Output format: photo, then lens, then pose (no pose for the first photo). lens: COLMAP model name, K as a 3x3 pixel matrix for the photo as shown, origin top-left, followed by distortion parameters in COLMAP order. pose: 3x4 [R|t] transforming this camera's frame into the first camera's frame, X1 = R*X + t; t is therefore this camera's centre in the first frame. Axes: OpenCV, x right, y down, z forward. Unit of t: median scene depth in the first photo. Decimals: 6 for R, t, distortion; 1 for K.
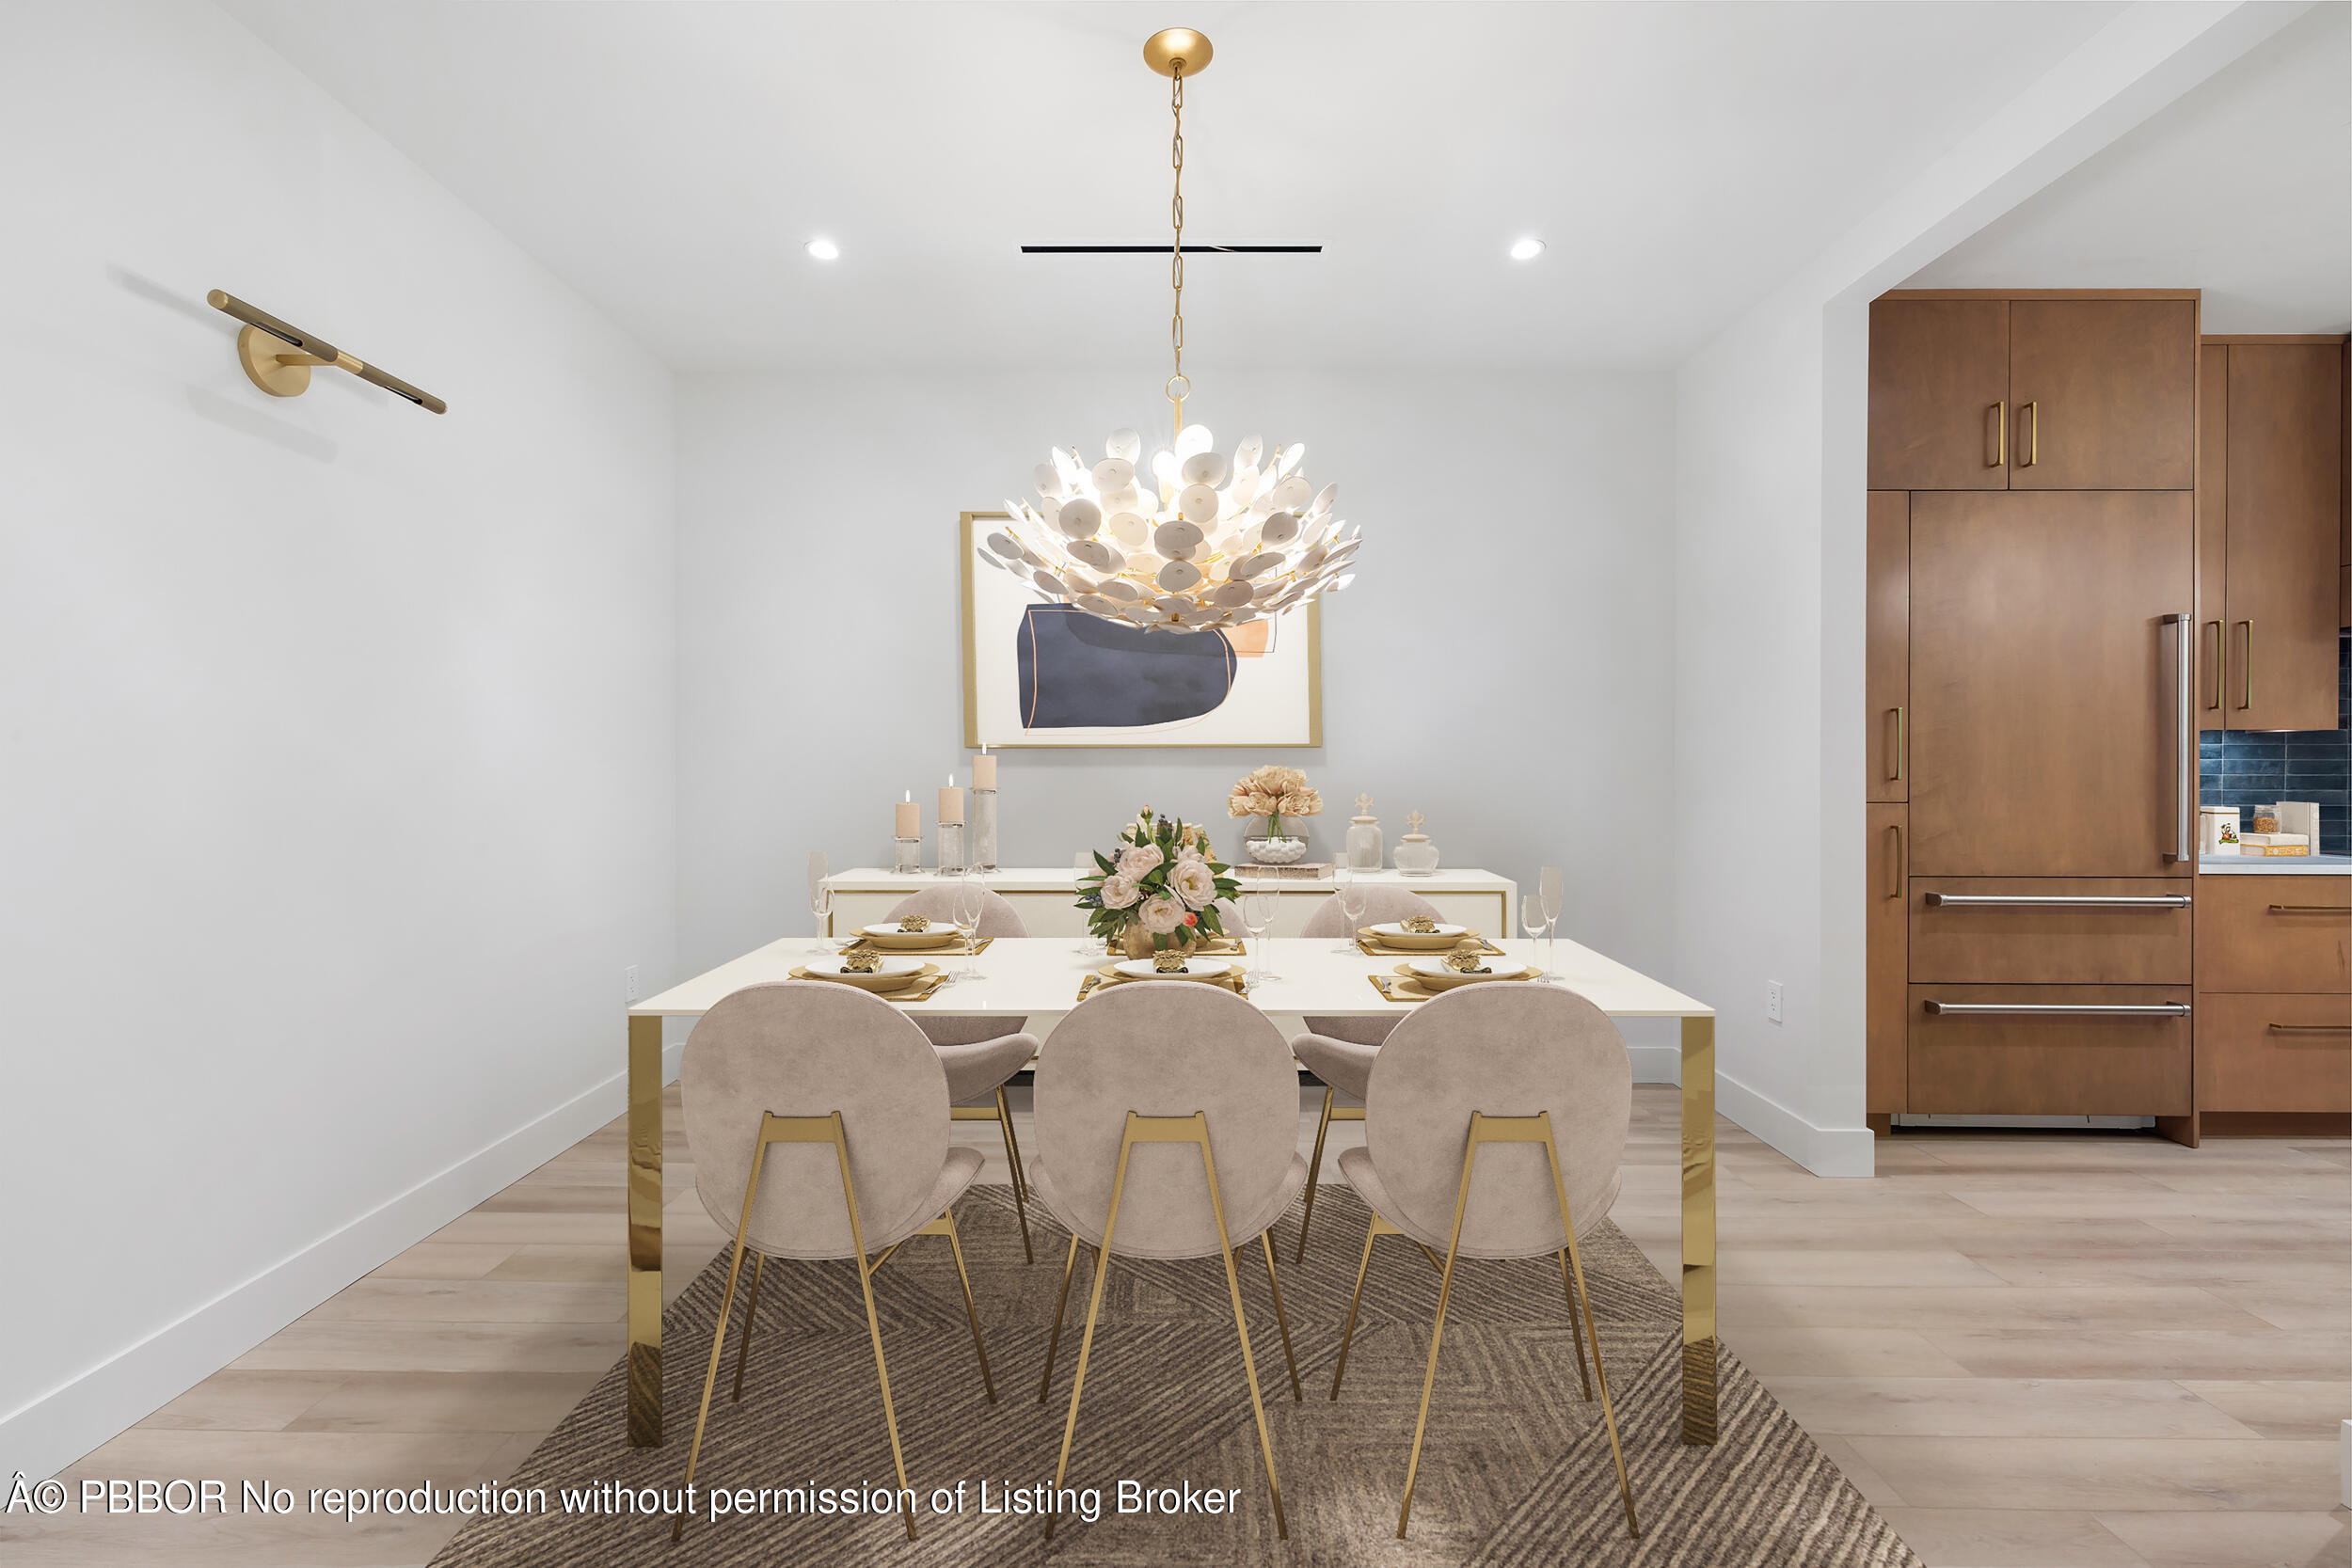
lens RADIAL K [[990.7, 0, 1166.9], [0, 990.7, 774.7], [0, 0, 1]] dist [0.001571, 0.000100]
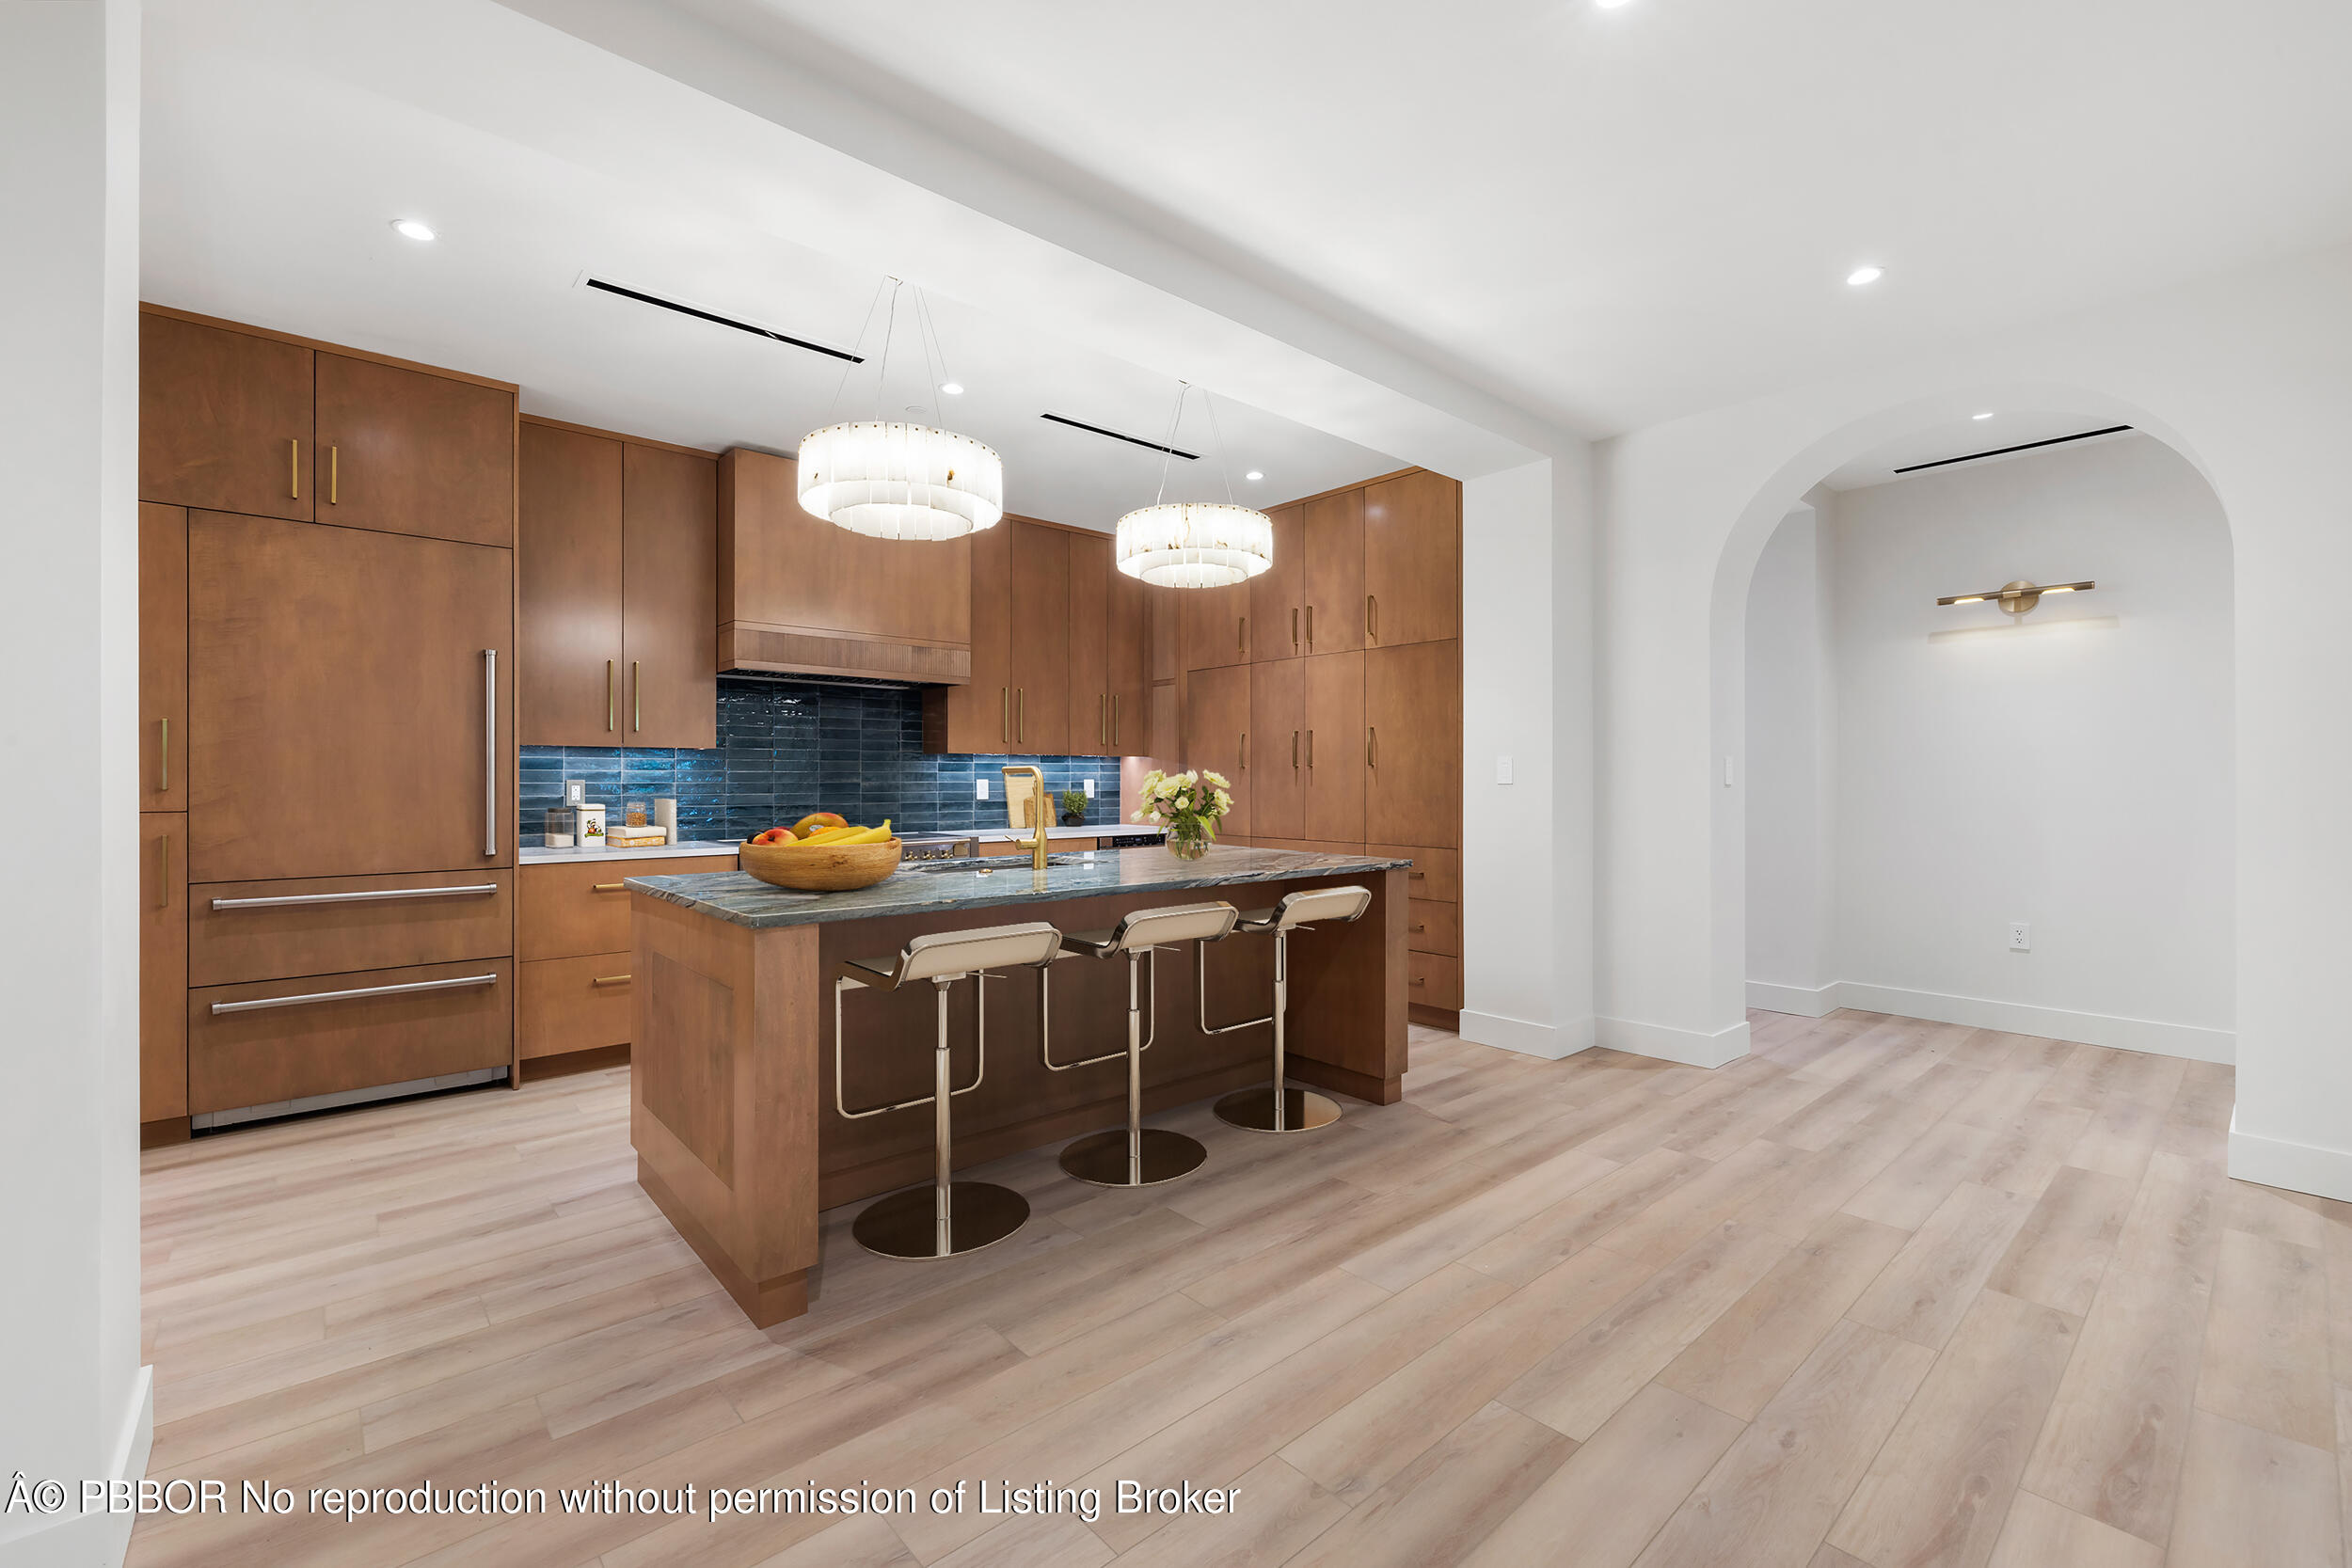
lens RADIAL K [[988.1, 0, 1163.2], [0, 988.1, 778.6], [0, 0, 1]] dist [0.001165, 0.000384]
pose [[0.747728, -0.002574, 0.664000, 0.823254], [0.003604, 0.999993, -0.000182, -0.002151], [-0.663995, 0.002529, 0.747733, -0.431978]]
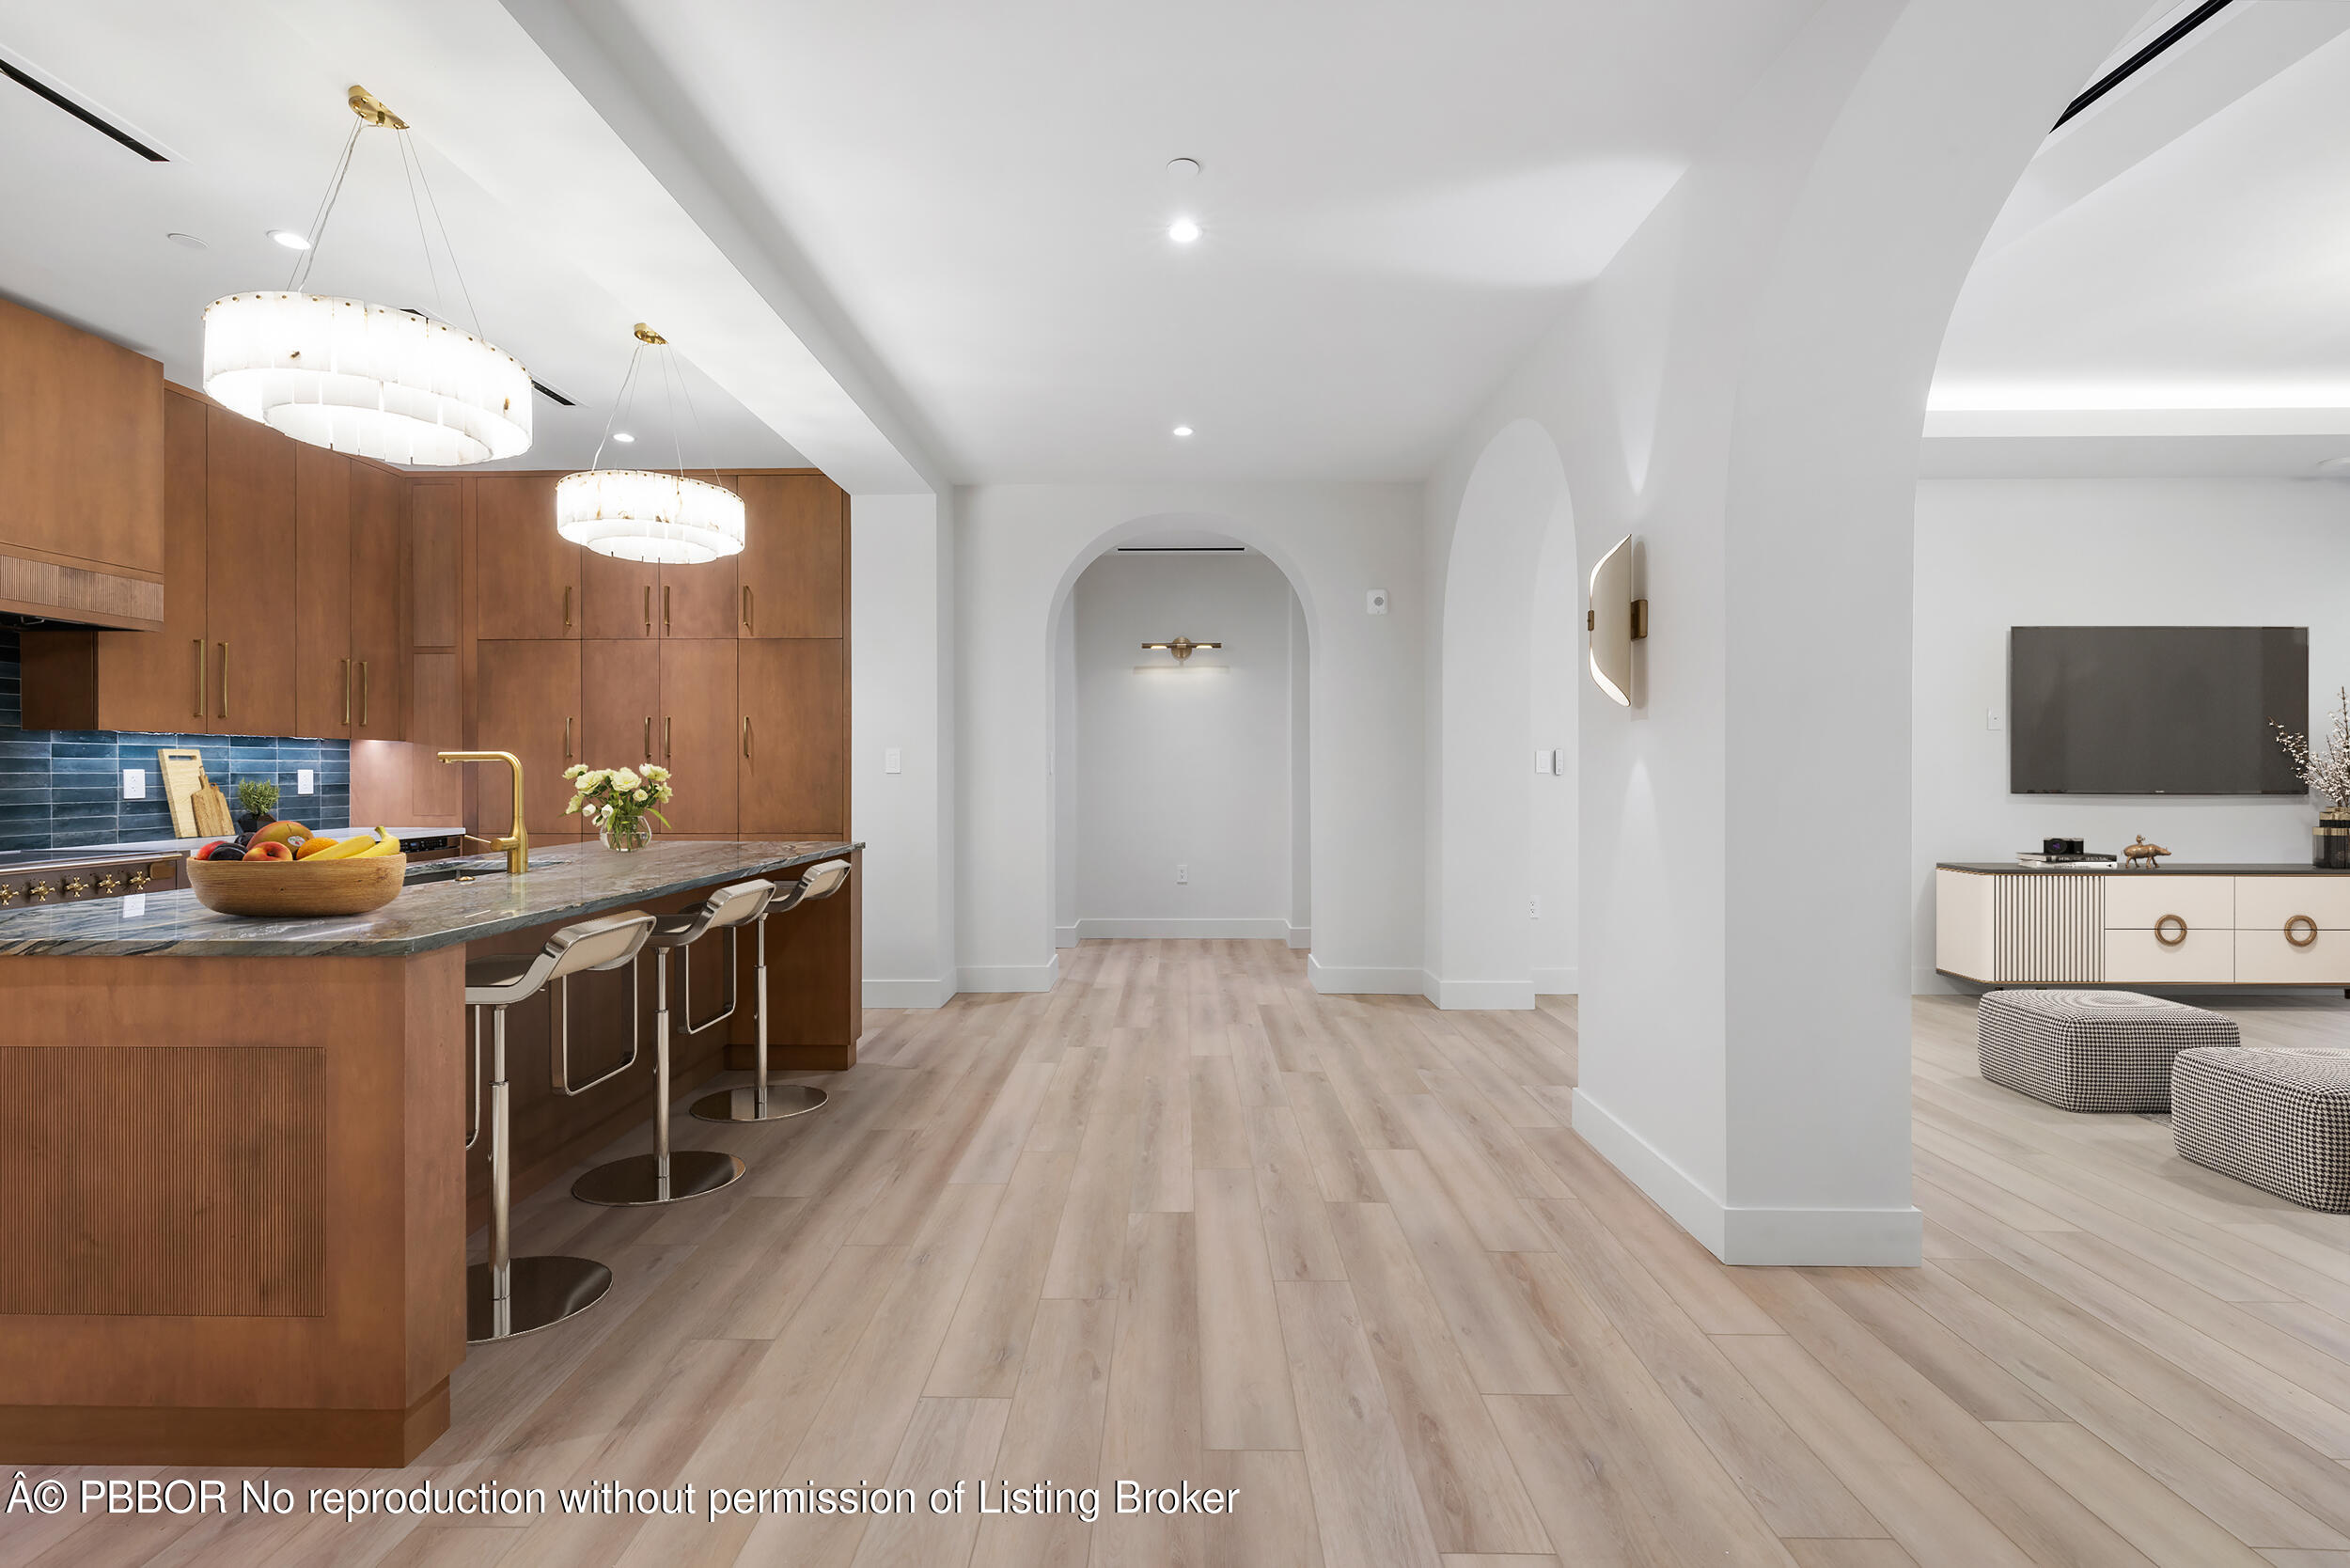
lens RADIAL K [[990.0, 0, 1166.0], [0, 990.0, 774.7], [0, 0, 1]] dist [0.001571, 0.000100]
pose [[0.007418, -0.006830, 0.999949, 0.535699], [0.002723, 0.999973, 0.006810, -0.000042], [-0.999969, 0.002672, 0.007436, -0.152411]]
